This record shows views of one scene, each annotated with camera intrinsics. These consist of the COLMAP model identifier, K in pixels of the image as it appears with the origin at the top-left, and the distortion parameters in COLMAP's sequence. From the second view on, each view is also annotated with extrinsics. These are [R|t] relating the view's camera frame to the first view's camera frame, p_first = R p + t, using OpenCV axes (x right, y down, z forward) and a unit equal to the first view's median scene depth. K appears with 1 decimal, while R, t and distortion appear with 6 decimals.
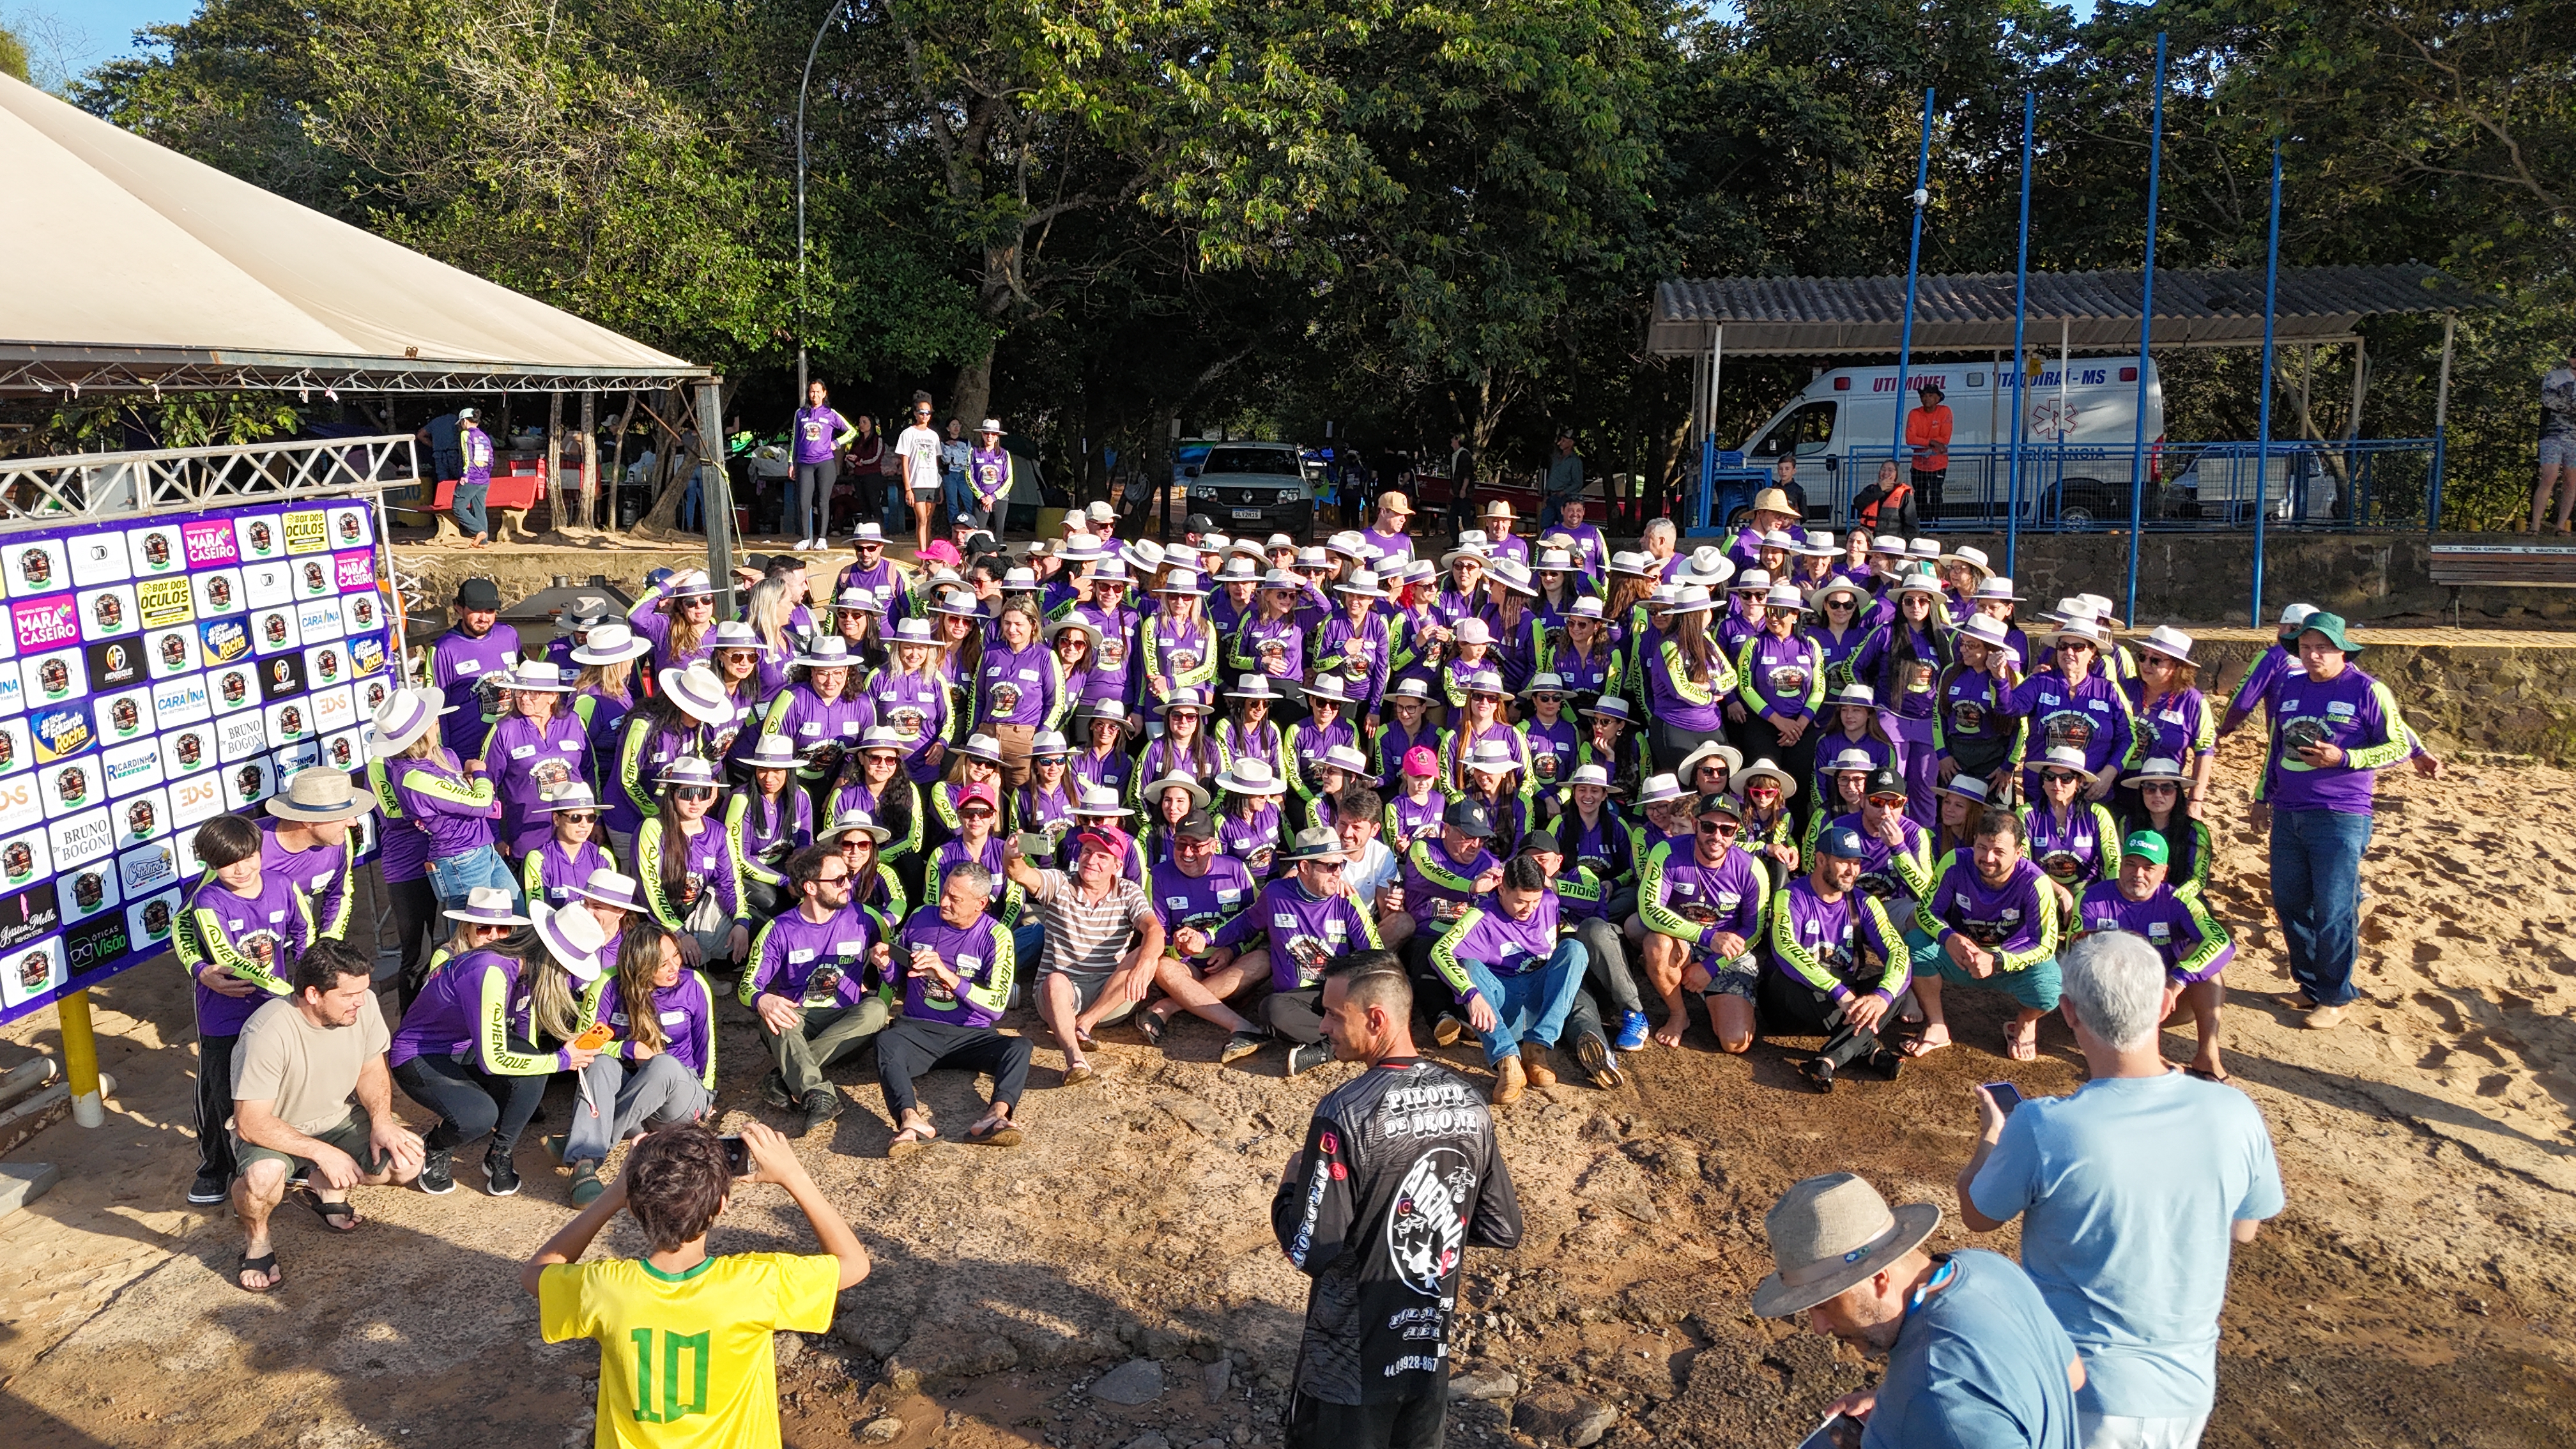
lens RADIAL K [[1881.3, 0, 1288.0], [0, 1881.3, 724.5], [0, 0, 1]] dist [0.053094, -0.037888]
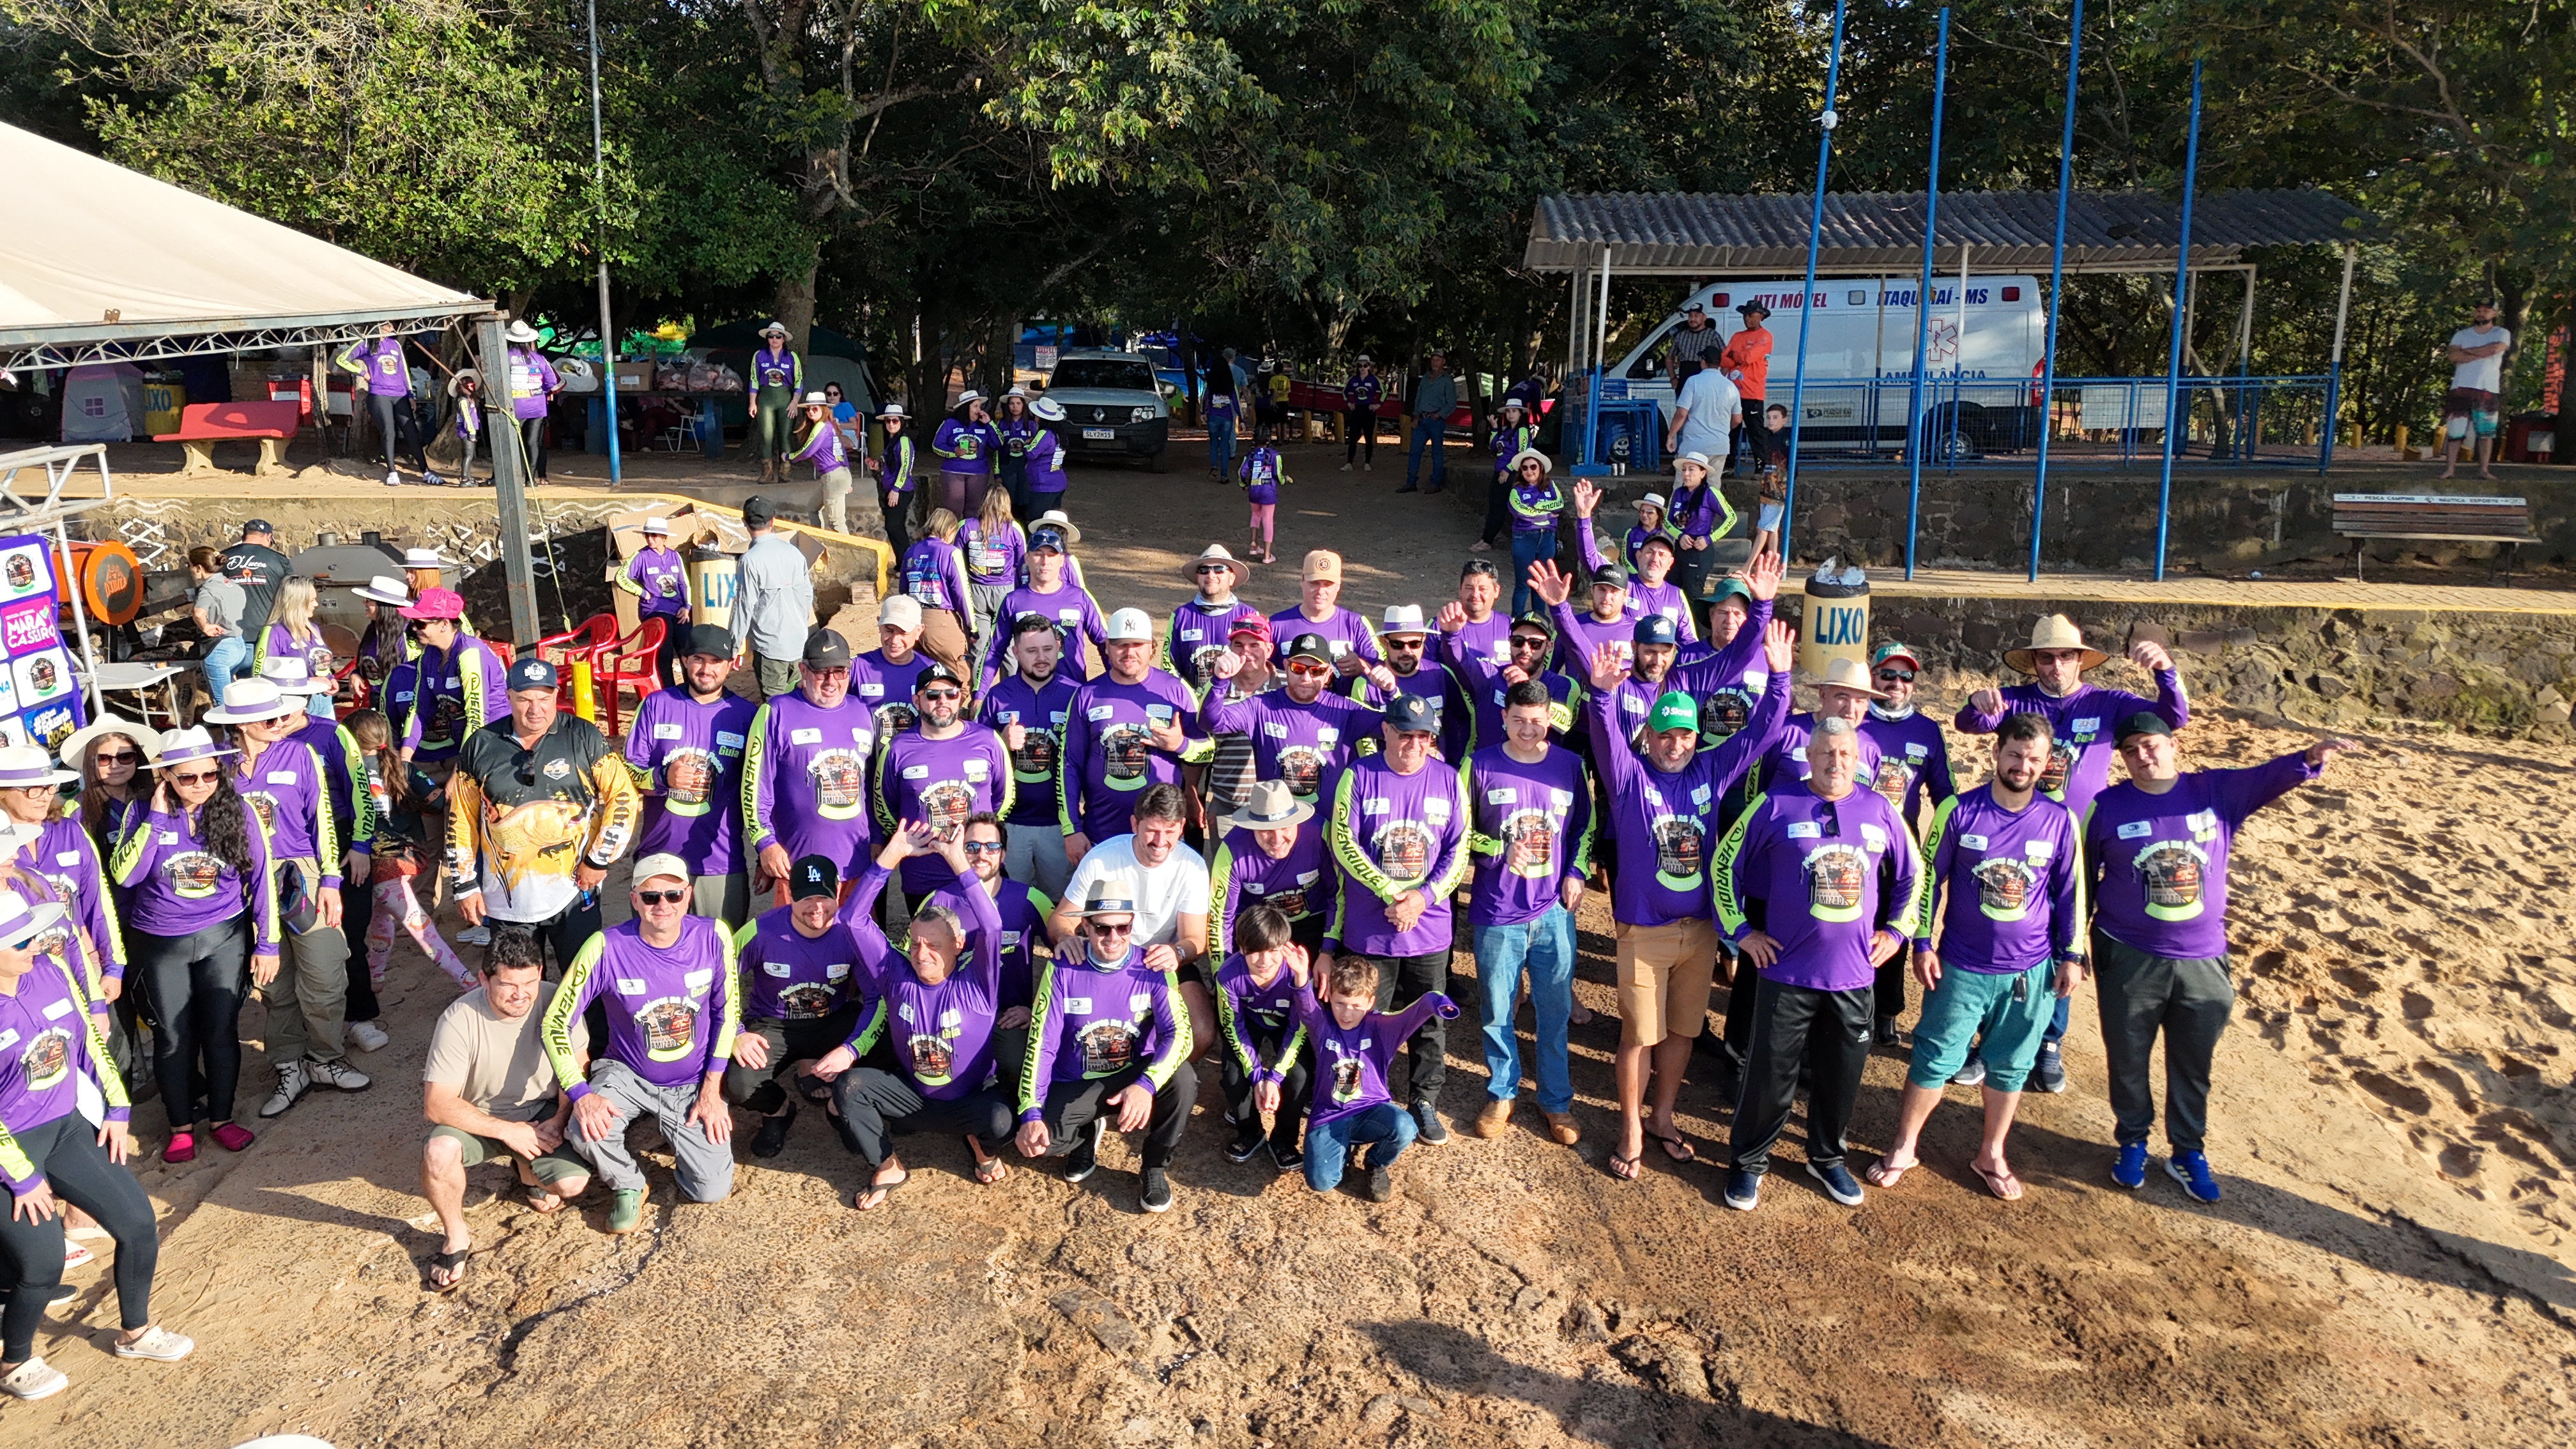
lens RADIAL K [[1881.3, 0, 1288.0], [0, 1881.3, 724.5], [0, 0, 1]] dist [0.053094, -0.037888]
pose [[0.996268, -0.012832, 0.085360, -0.017105], [0.007021, 0.997658, 0.068036, -0.052996], [-0.086033, -0.067183, 0.994024, 0.085880]]
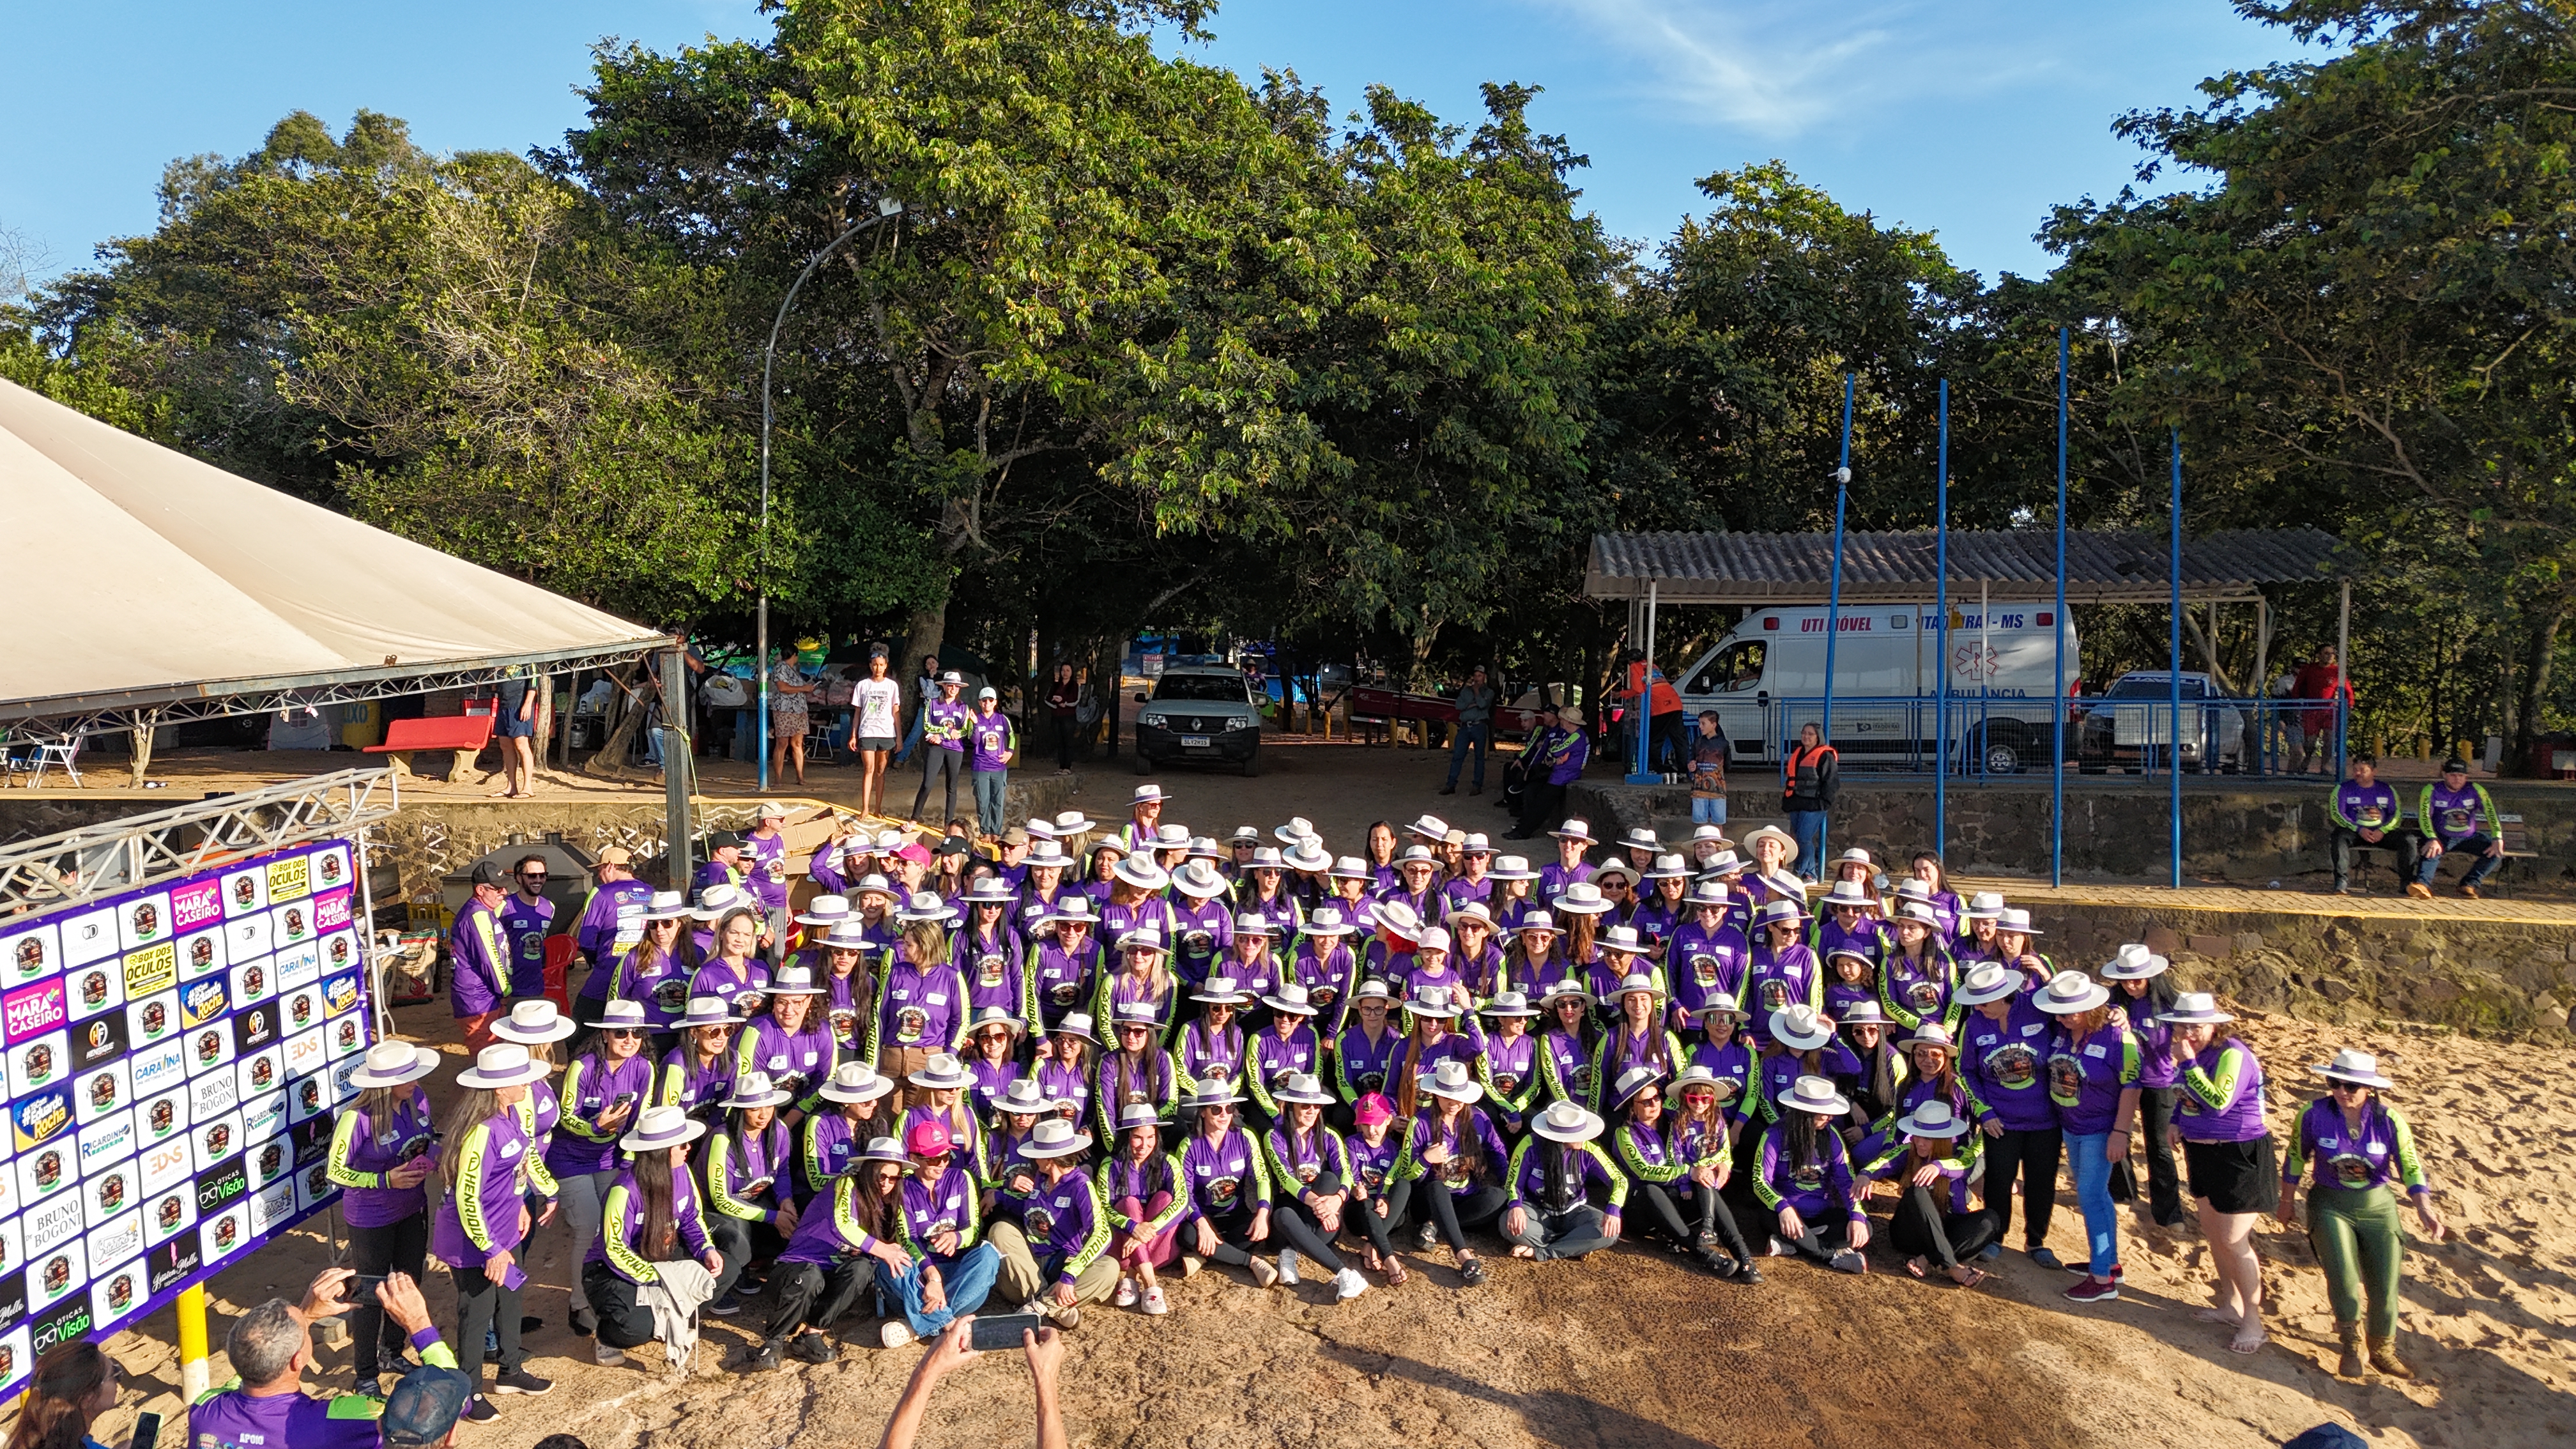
lens RADIAL K [[1874.0, 0, 1288.0], [0, 1874.0, 724.5], [0, 0, 1]] dist [0.068745, -0.056352]
pose [[0.999461, 0.003782, 0.032605, -0.008796], [-0.000816, 0.995895, -0.090517, -0.051926], [-0.032814, 0.090442, 0.995361, -0.020559]]
